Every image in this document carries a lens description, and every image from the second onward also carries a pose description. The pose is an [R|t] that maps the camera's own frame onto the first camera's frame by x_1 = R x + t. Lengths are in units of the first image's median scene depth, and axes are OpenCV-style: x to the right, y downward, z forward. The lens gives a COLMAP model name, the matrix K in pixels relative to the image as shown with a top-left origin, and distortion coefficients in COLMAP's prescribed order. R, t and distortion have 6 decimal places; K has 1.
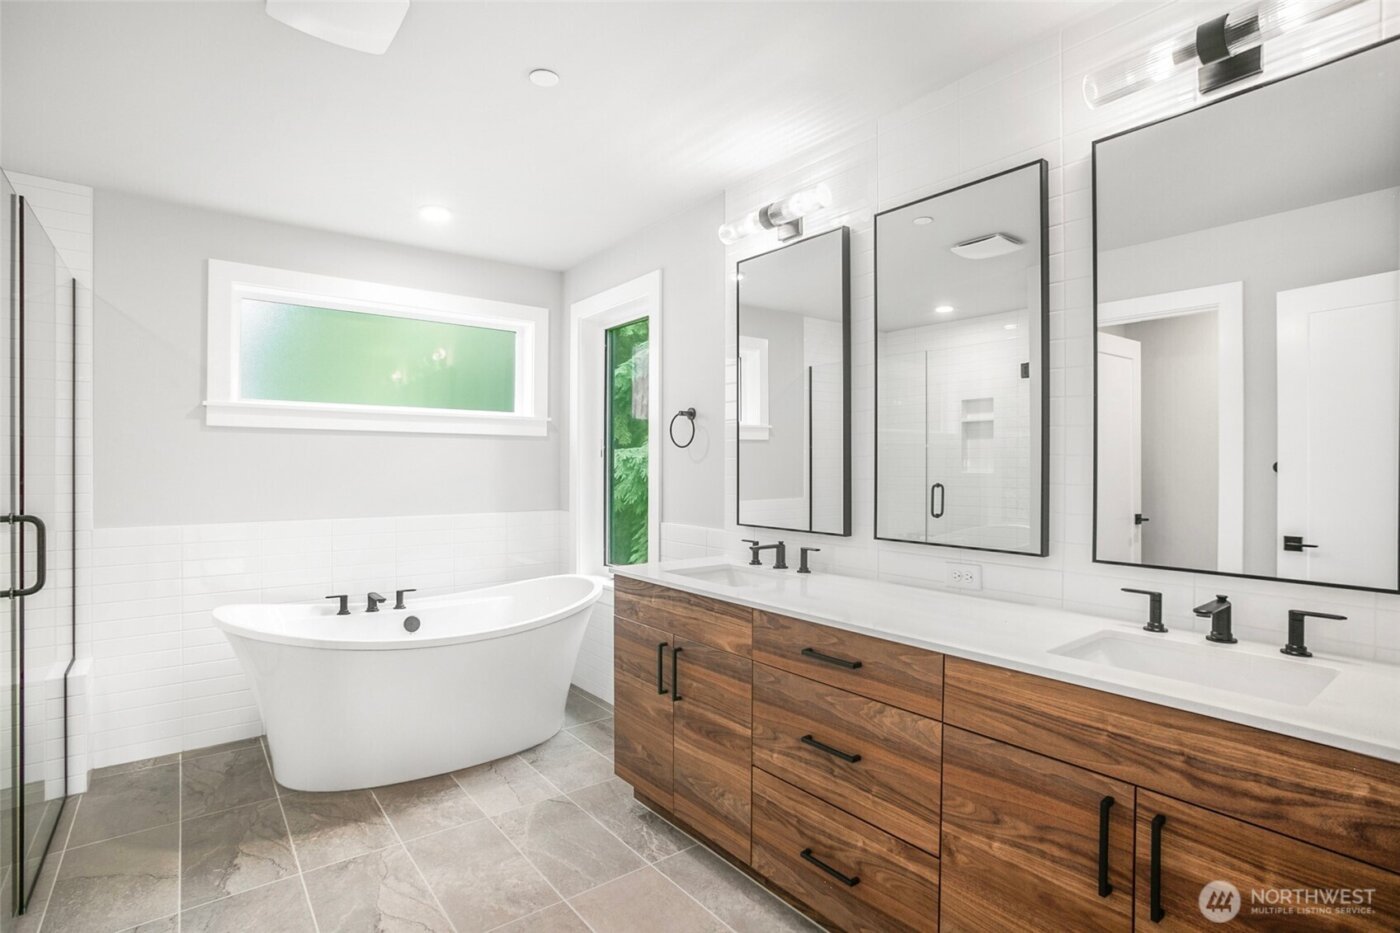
lens RADIAL K [[682.4, 0, 700.6], [0, 682.4, 469.9], [0, 0, 1]] dist [-0.061460, 0.017978]
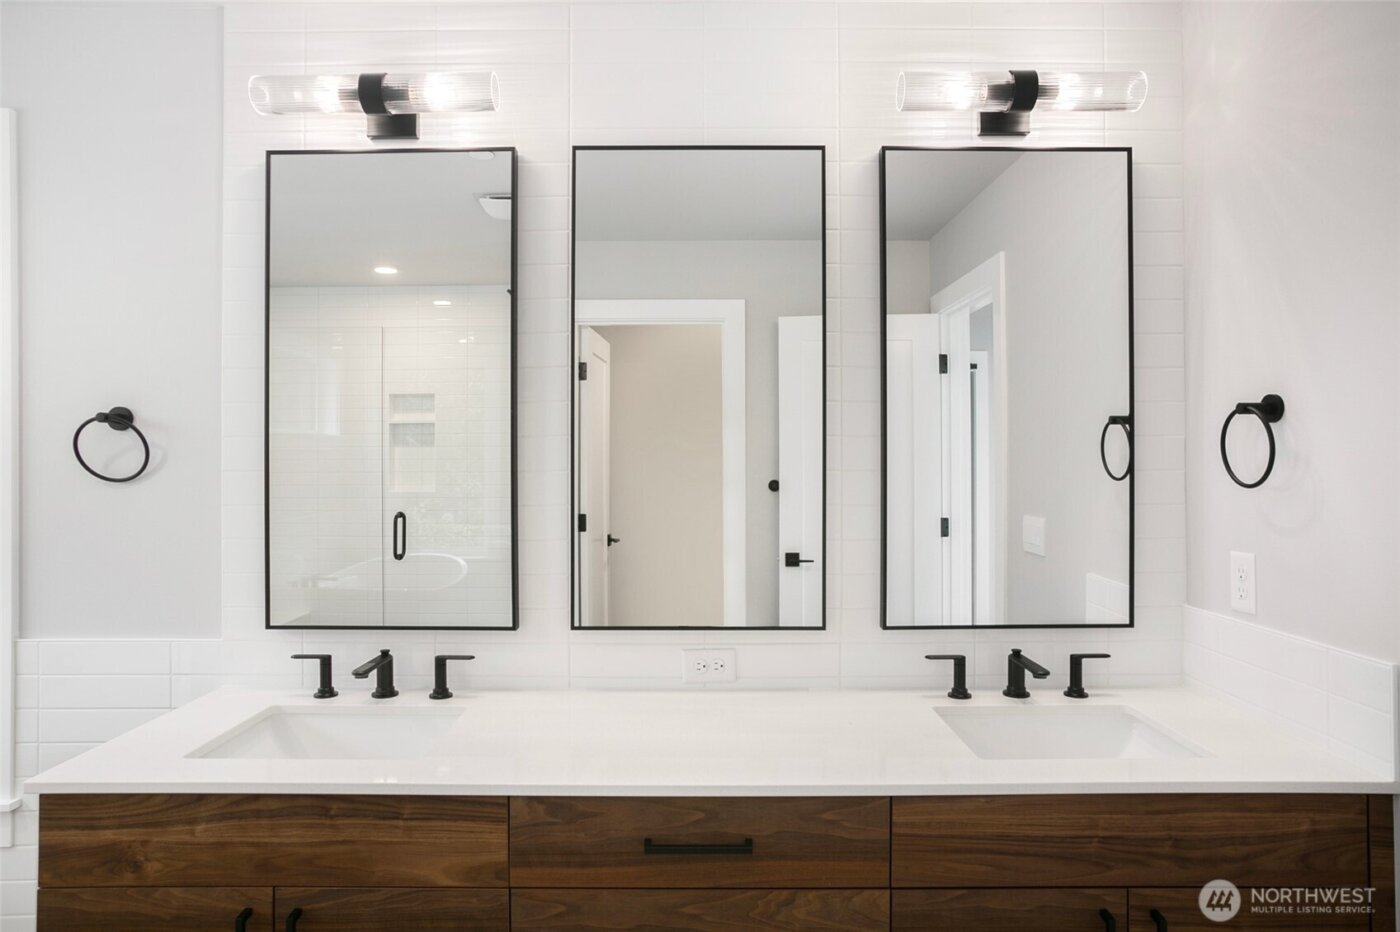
lens RADIAL K [[846.4, 0, 707.3], [0, 846.4, 458.4], [0, 0, 1]] dist [-0.037692, 0.018317]
pose [[0.621662, -0.003869, 0.783276, -0.448131], [0.010810, 0.999935, -0.003640, -0.088902], [-0.783211, 0.010730, 0.621664, 0.532684]]
